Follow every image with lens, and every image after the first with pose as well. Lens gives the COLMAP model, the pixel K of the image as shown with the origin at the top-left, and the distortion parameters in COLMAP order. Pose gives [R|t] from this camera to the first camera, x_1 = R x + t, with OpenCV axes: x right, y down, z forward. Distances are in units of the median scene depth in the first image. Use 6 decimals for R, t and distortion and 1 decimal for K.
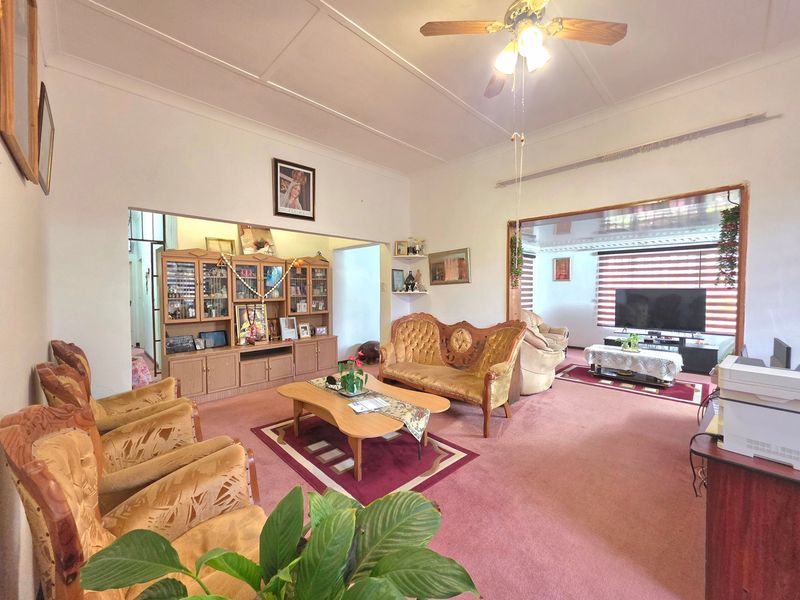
lens RADIAL K [[323.3, 0, 398.9], [0, 323.3, 303.0], [0, 0, 1]] dist [-0.004541, -0.000046]
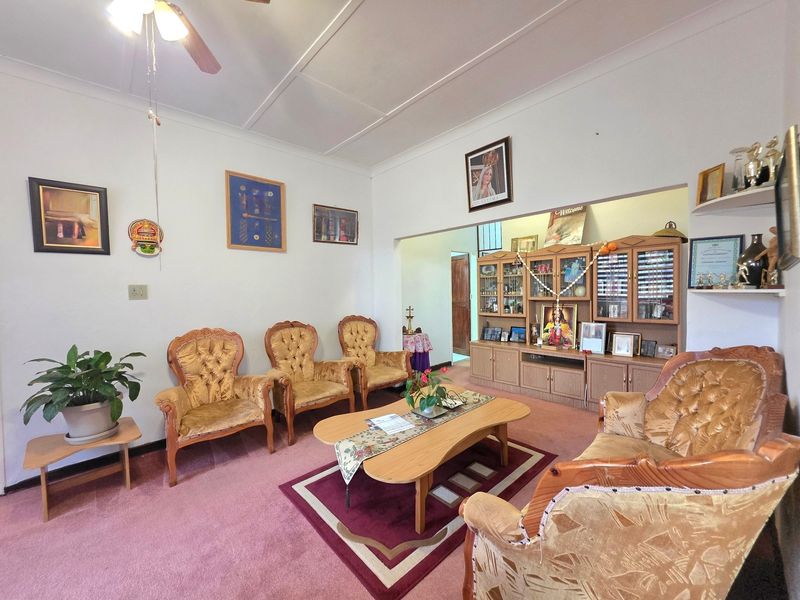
lens RADIAL K [[323.3, 0, 403.5], [0, 323.3, 300.5], [0, 0, 1]] dist [-0.004541, -0.000046]
pose [[-0.026611, 0.036985, -0.998961, 0.582246], [-0.023152, 0.999024, 0.037604, -0.036273], [0.999378, 0.024129, -0.025729, 0.802720]]
